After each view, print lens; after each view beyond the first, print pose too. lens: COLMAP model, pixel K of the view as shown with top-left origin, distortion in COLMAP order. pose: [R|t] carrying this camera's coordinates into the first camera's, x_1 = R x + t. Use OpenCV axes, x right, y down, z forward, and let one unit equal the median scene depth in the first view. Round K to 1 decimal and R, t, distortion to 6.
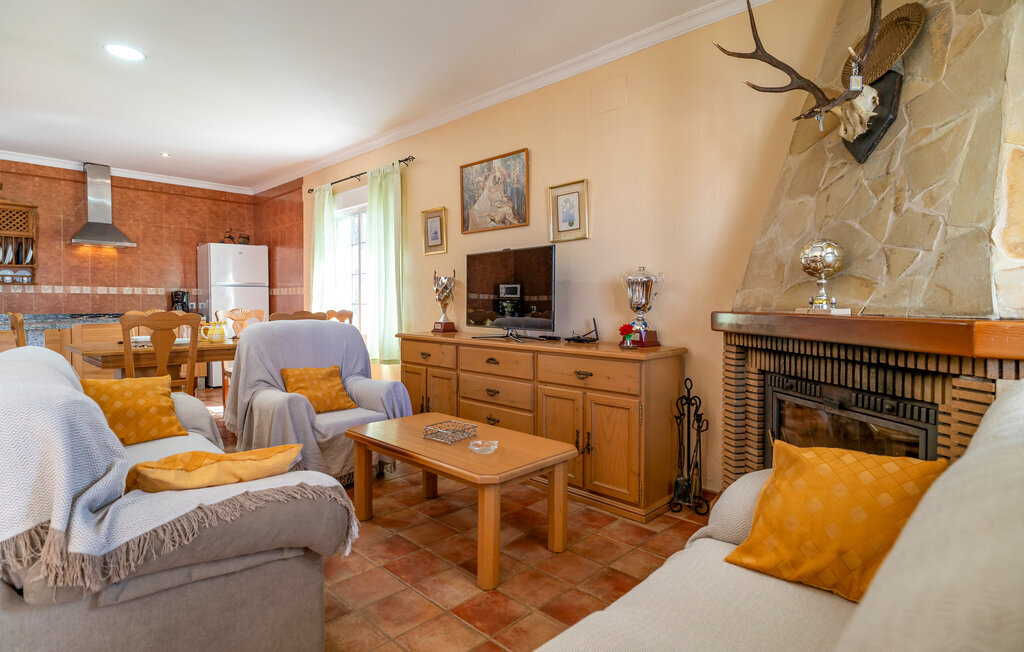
lens RADIAL K [[535.7, 0, 516.2], [0, 535.7, 313.2], [0, 0, 1]] dist [-0.001433, 0.000378]
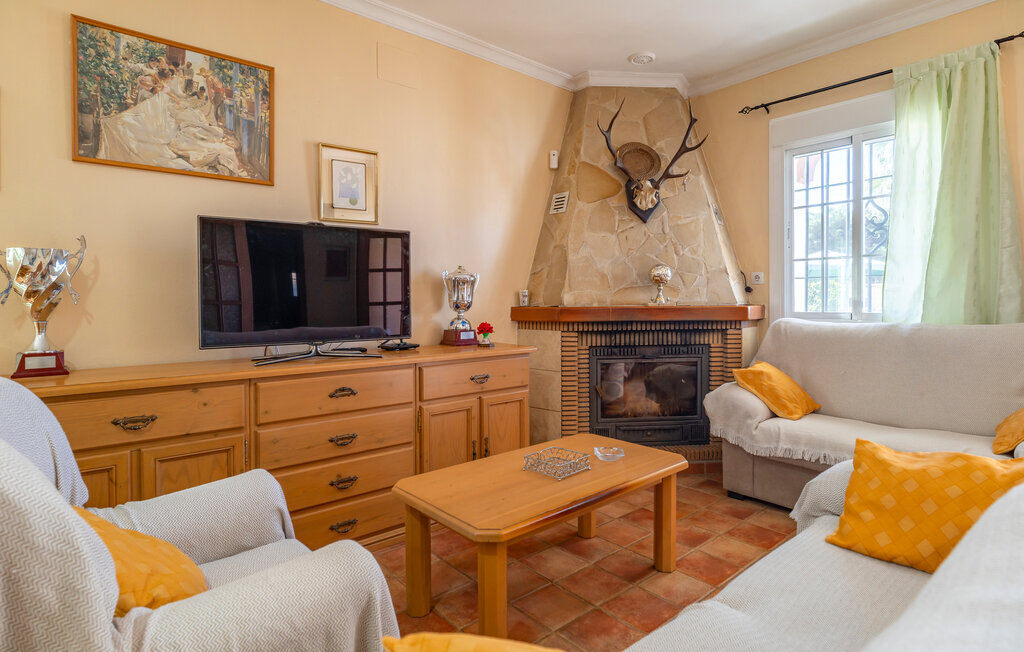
lens RADIAL K [[546.4, 0, 514.2], [0, 546.4, 307.7], [0, 0, 1]] dist [-0.004626, 0.000242]
pose [[0.069118, -0.019075, 0.997426, -0.825231], [0.028195, 0.999455, 0.017160, -0.024375], [-0.997210, 0.026936, 0.069618, 0.875176]]
